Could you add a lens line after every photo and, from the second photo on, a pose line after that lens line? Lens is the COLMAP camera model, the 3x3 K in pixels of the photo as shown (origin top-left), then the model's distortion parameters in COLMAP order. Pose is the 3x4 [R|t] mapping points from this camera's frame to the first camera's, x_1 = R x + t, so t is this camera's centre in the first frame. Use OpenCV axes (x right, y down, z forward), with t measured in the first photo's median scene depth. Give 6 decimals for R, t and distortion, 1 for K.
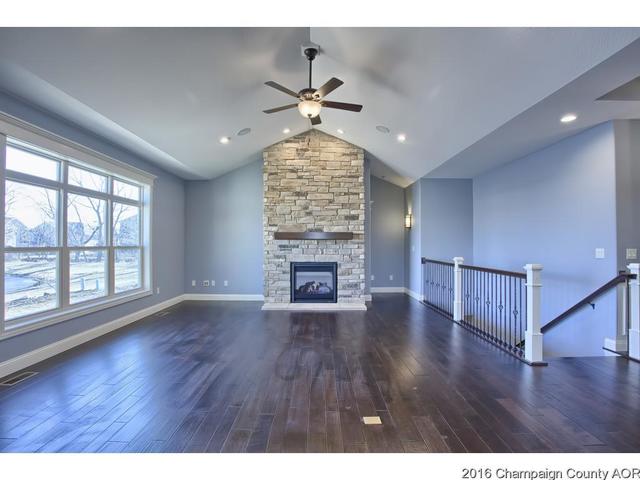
lens RADIAL K [[316.4, 0, 311.4], [0, 316.4, 241.1], [0, 0, 1]] dist [-0.051626, 0.008808]
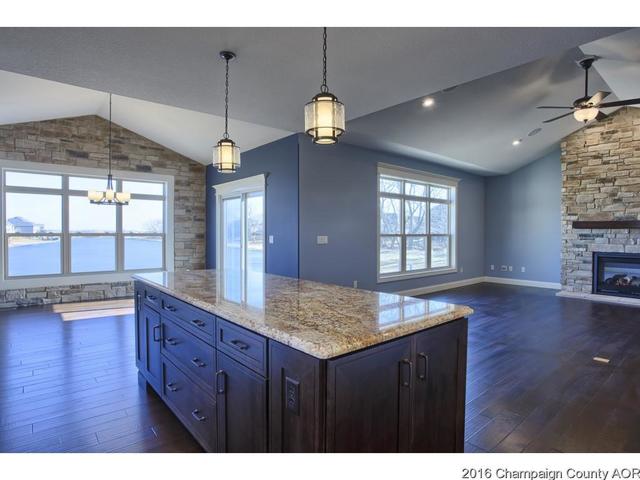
lens RADIAL K [[374.0, 0, 316.7], [0, 374.0, 233.9], [0, 0, 1]] dist [-0.042358, 0.009176]
pose [[0.669014, 0.005169, -0.743232, 0.204240], [0.002589, 0.999954, 0.009286, -0.001450], [0.743245, -0.008137, 0.668969, -0.385140]]
